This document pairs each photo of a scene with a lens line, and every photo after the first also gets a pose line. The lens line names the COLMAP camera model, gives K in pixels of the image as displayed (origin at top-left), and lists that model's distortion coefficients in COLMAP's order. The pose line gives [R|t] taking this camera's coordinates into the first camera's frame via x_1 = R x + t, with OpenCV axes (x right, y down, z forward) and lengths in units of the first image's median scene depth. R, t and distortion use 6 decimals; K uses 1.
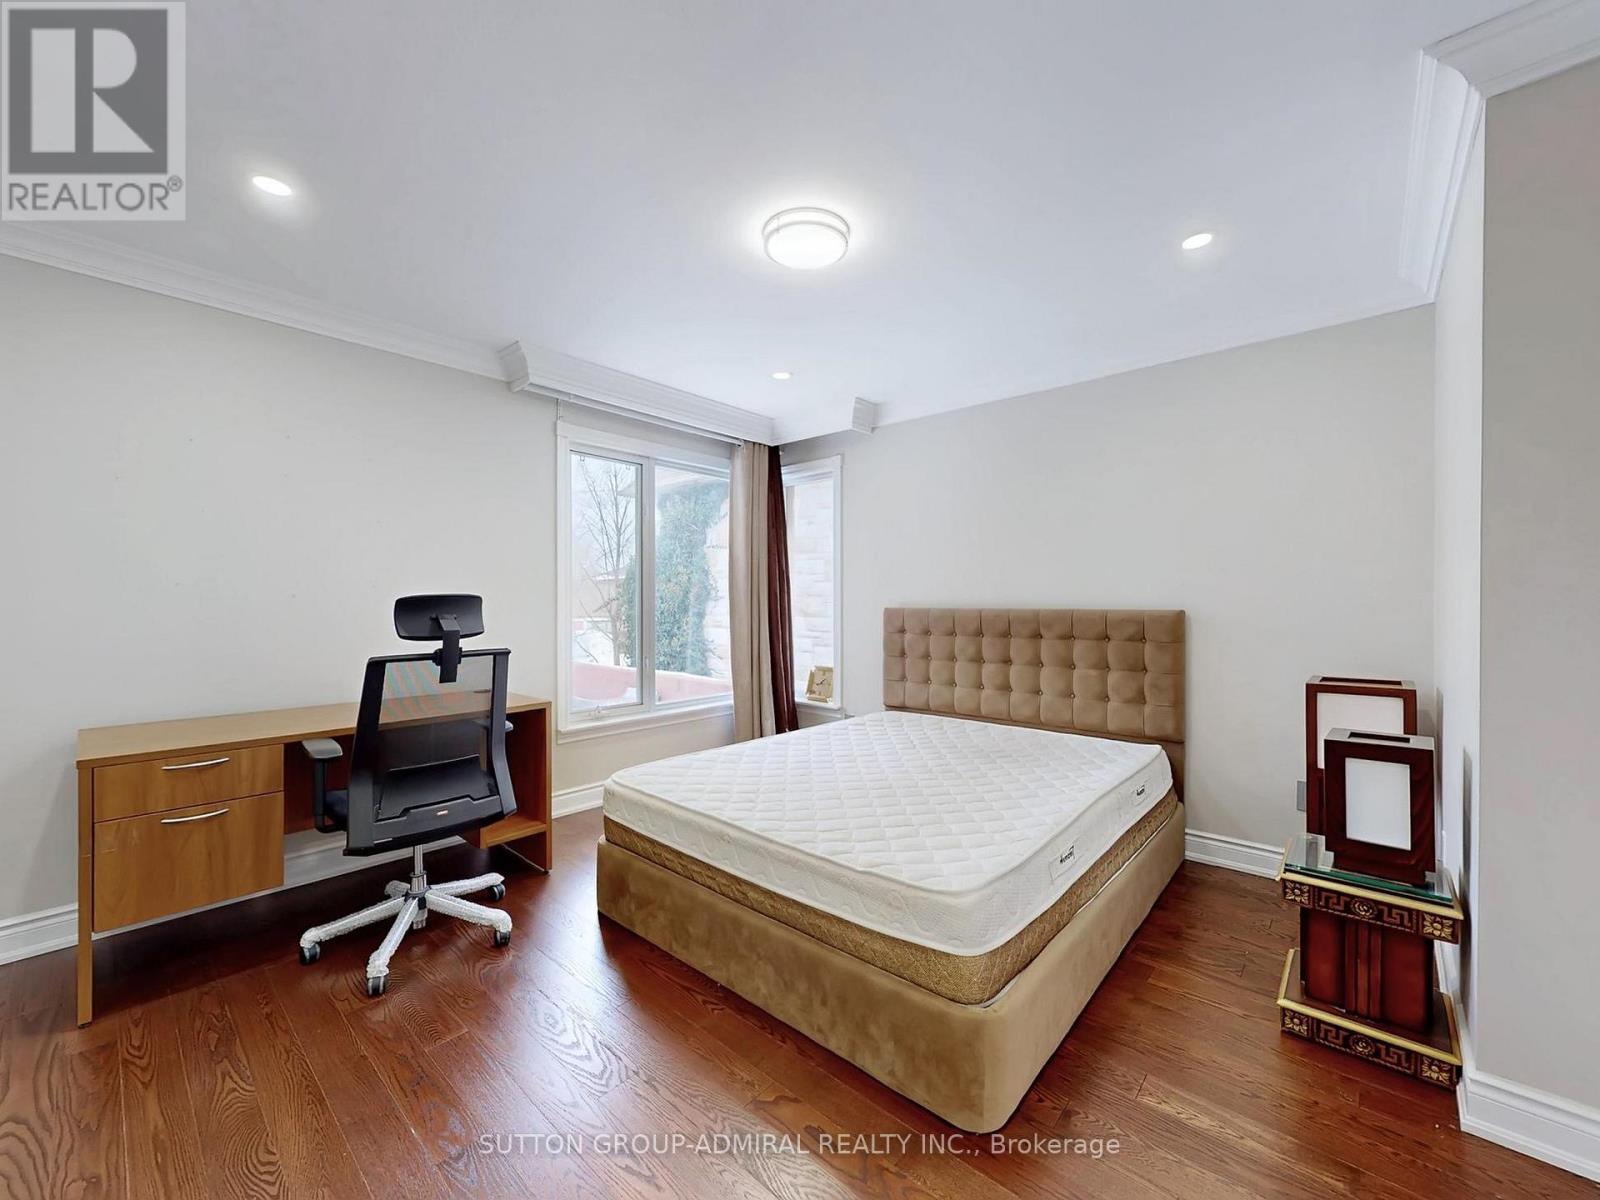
lens RADIAL K [[653.4, 0, 776.3], [0, 653.4, 599.7], [0, 0, 1]] dist [0.000964, -0.000380]
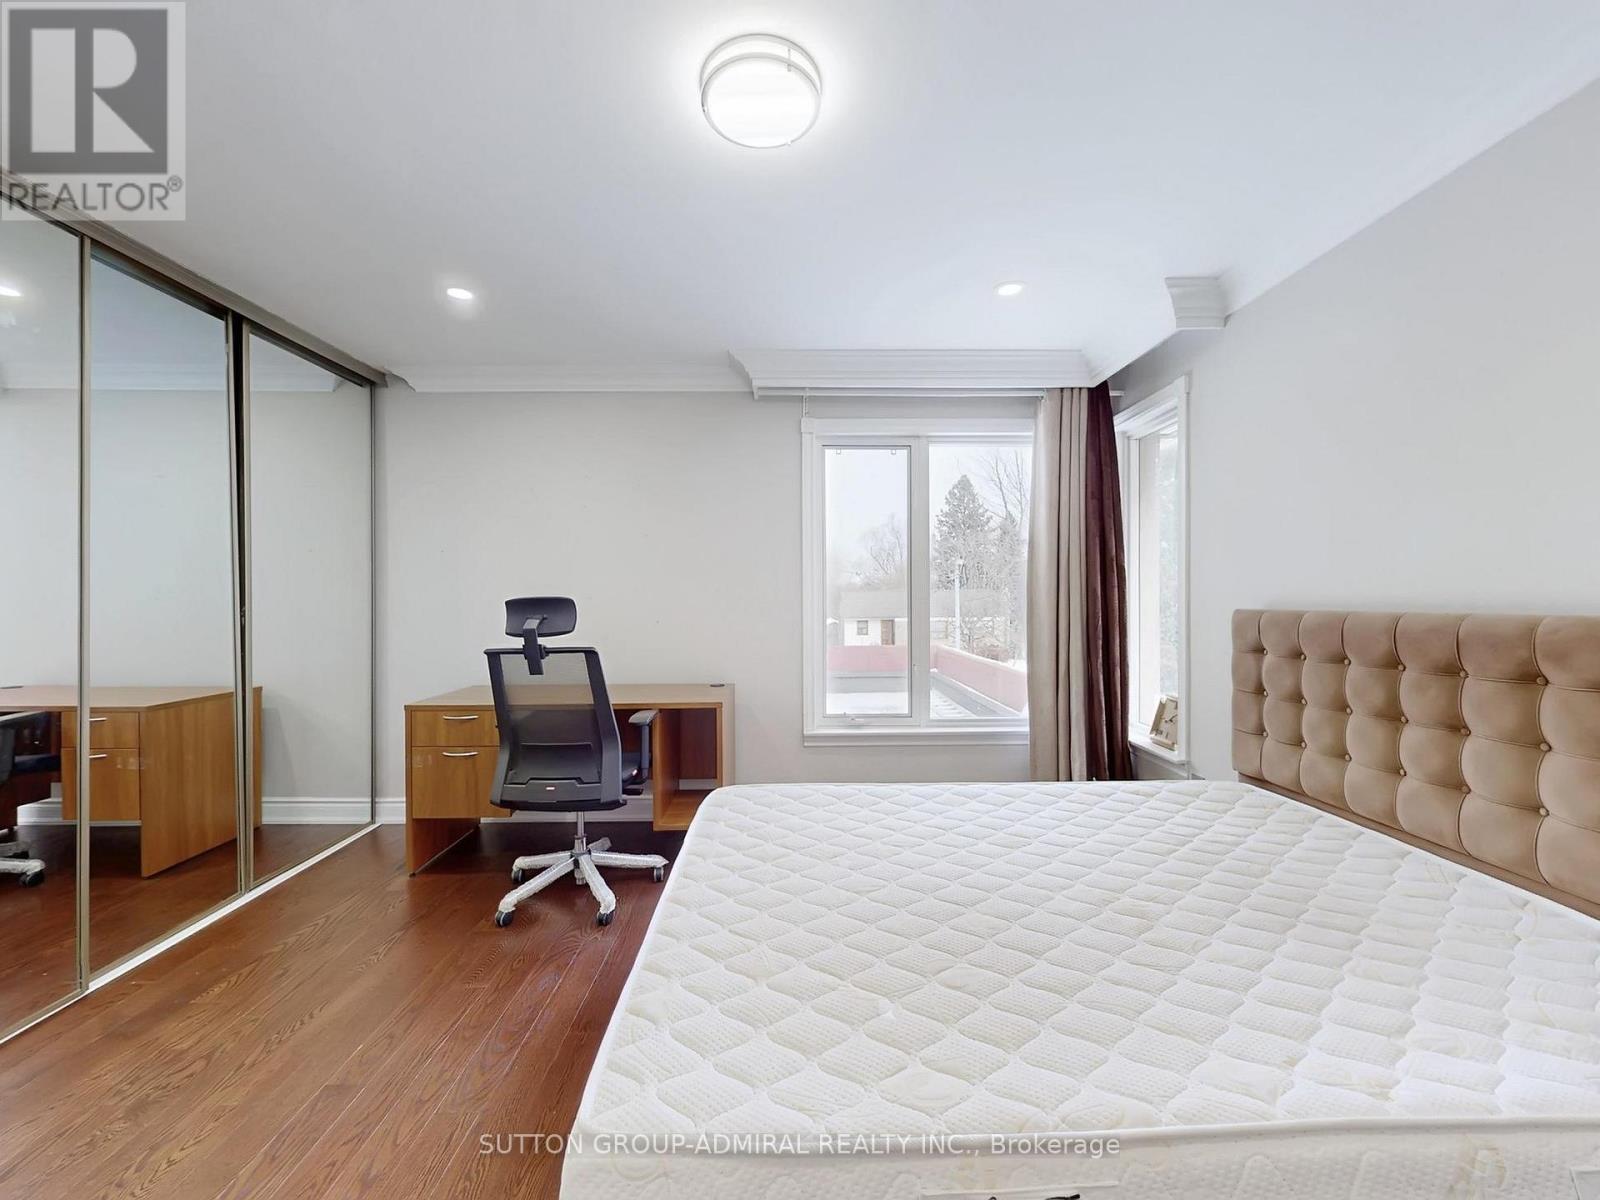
lens RADIAL K [[625.9, 0, 798.2], [0, 625.9, 602.9], [0, 0, 1]] dist [-0.001537, -0.000328]
pose [[0.681986, -0.001729, -0.731364, 0.339811], [0.007317, 0.999963, 0.004460, 0.000421], [0.731329, -0.008393, 0.681973, 0.337970]]
